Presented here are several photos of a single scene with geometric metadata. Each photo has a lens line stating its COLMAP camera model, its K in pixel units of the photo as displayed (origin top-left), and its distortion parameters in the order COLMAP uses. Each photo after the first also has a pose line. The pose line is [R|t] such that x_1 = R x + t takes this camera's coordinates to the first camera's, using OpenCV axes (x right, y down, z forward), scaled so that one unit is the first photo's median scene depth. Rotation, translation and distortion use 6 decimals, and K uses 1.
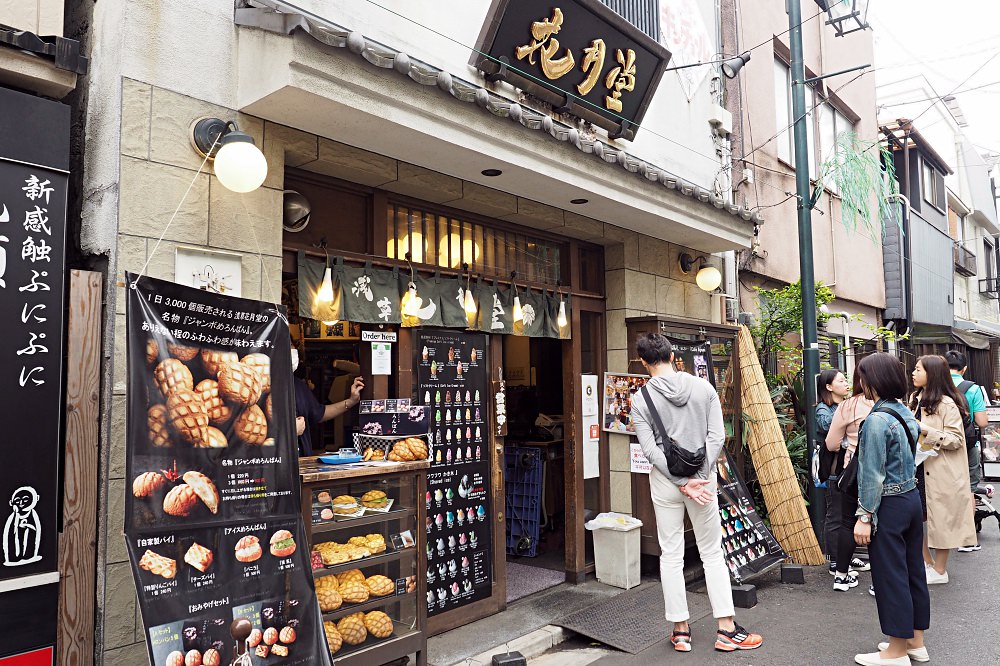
lens RADIAL K [[734.9, 0, 500.0], [0, 734.9, 333.0], [0, 0, 1]] dist [-0.008151, -0.007020]
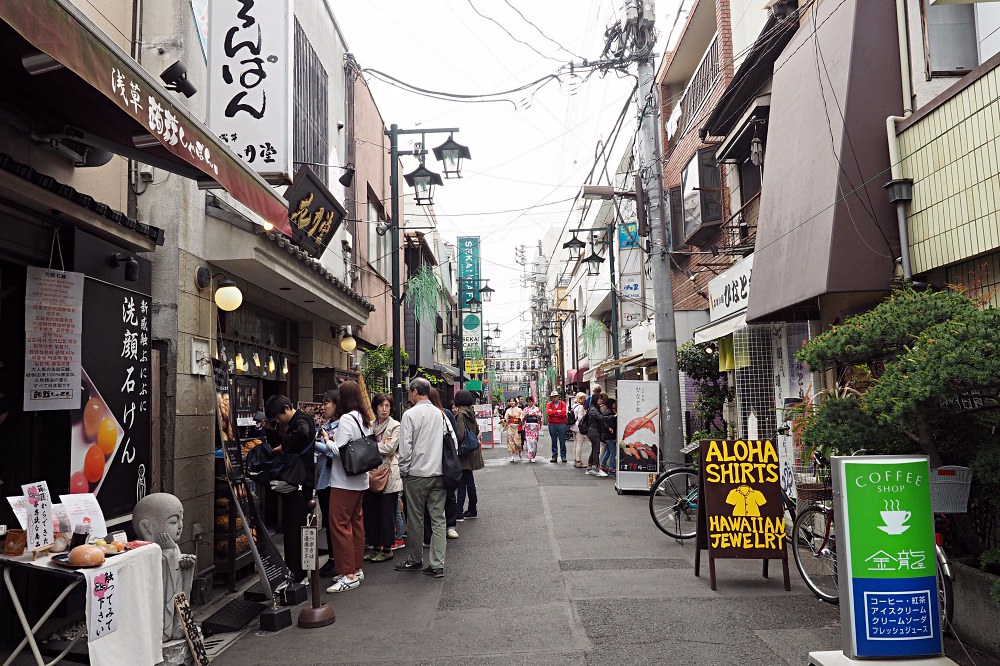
lens RADIAL K [[734.9, 0, 500.0], [0, 734.9, 333.0], [0, 0, 1]] dist [-0.008151, -0.007020]
pose [[0.760559, 0.061229, 0.646376, -0.570575], [-0.039796, 0.998068, -0.047717, -0.037428], [-0.648048, 0.010569, 0.761526, -0.510981]]
